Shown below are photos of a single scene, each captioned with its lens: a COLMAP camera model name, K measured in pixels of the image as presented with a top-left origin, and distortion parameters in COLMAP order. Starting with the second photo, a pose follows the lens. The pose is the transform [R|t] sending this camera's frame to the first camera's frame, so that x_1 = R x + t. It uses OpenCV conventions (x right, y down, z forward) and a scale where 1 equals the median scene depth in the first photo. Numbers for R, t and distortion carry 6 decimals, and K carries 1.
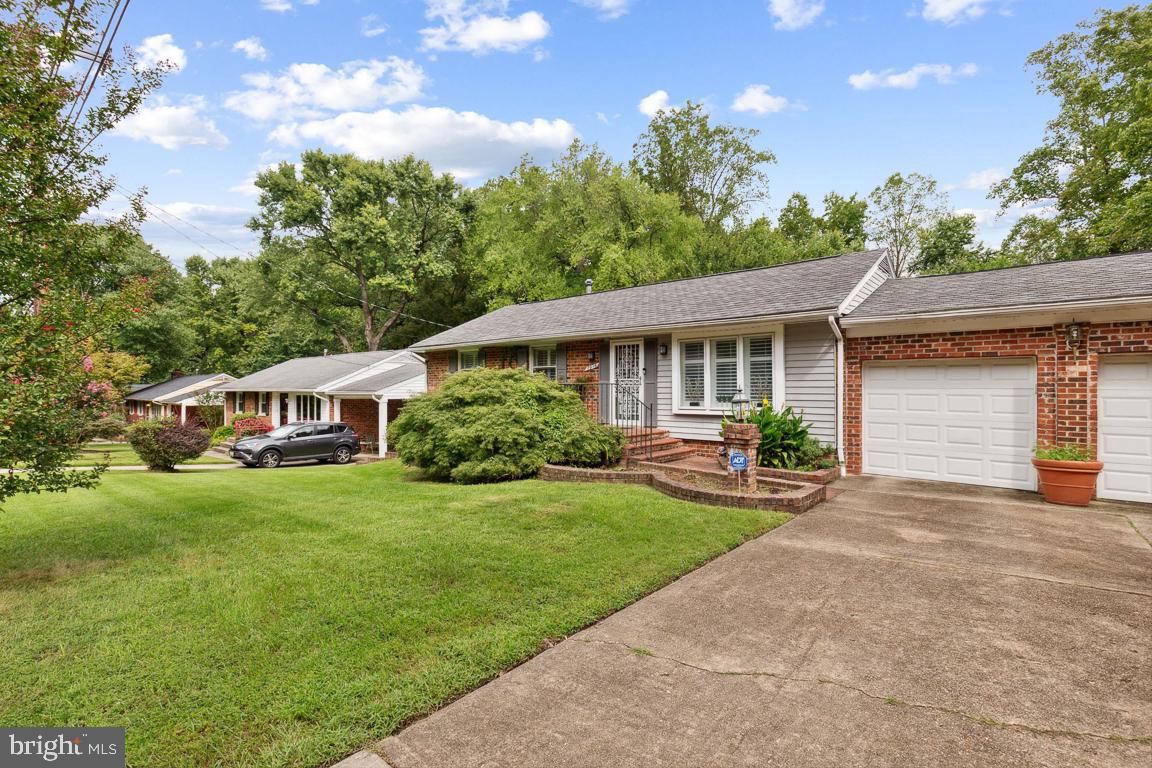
lens RADIAL K [[506.0, 0, 572.8], [0, 506.0, 384.7], [0, 0, 1]] dist [0.004225, 0.000268]
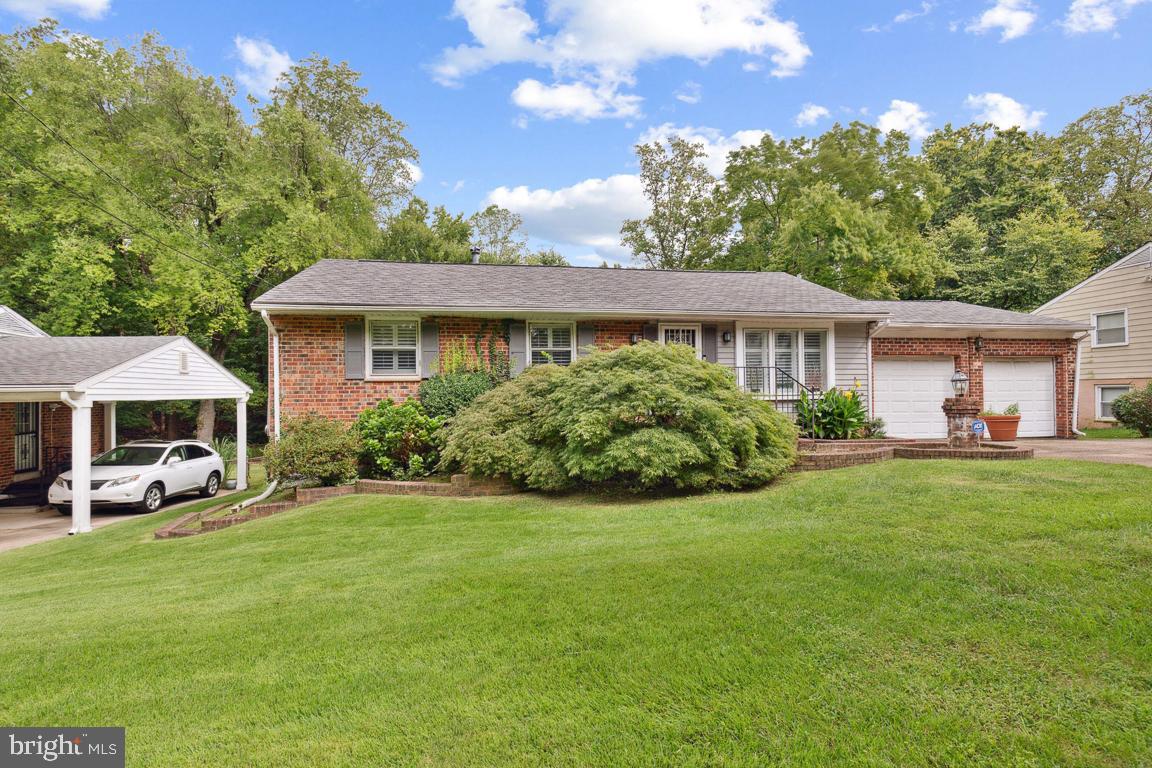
lens RADIAL K [[506.0, 0, 572.7], [0, 506.0, 384.7], [0, 0, 1]] dist [0.004225, 0.000268]
pose [[0.655249, 0.002924, 0.755407, -0.802746], [0.001416, 0.999986, -0.005099, 0.030753], [-0.755412, 0.004411, 0.655236, 0.601335]]
